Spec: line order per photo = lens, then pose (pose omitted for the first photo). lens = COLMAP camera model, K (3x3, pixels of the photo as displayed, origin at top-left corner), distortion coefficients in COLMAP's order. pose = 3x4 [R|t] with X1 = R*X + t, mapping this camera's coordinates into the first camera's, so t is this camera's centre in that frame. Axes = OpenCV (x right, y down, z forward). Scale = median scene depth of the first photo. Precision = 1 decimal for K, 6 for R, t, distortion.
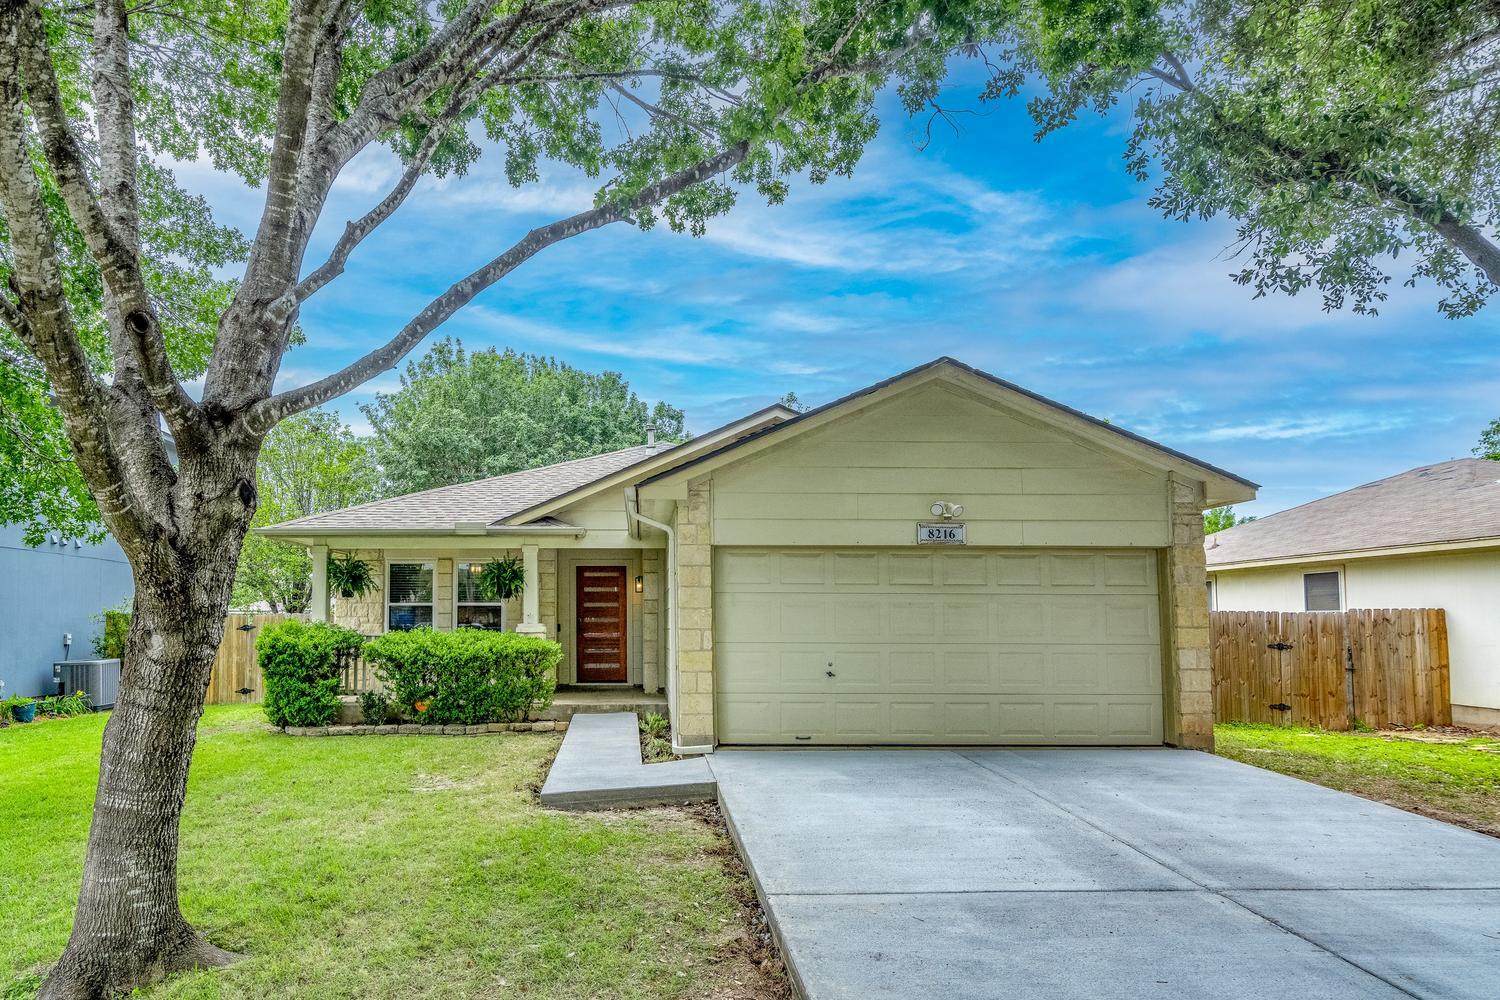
lens RADIAL K [[899.6, 0, 750.0], [0, 899.6, 500.0], [0, 0, 1]] dist [-0.003402, -0.001170]
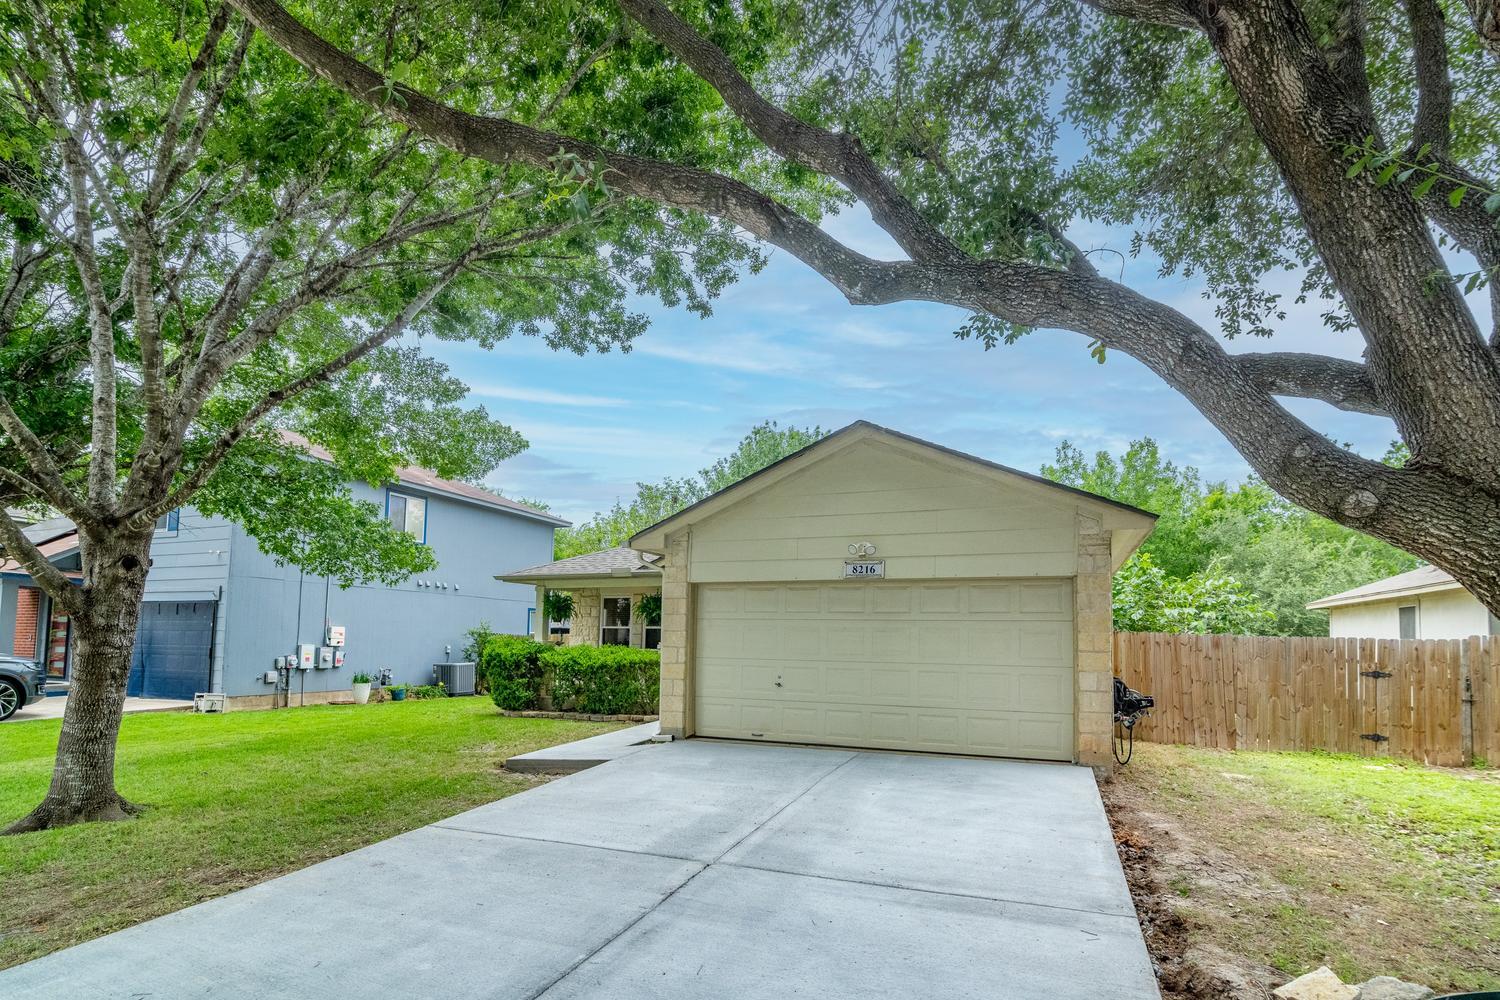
lens RADIAL K [[761.4, 0, 822.1], [0, 761.4, 532.5], [0, 0, 1]] dist [-0.016439, 0.000198]
pose [[0.926929, -0.042291, -0.372846, 0.529151], [0.038553, 0.999104, -0.017479, 0.004493], [0.373251, 0.001827, 0.927729, 0.048264]]
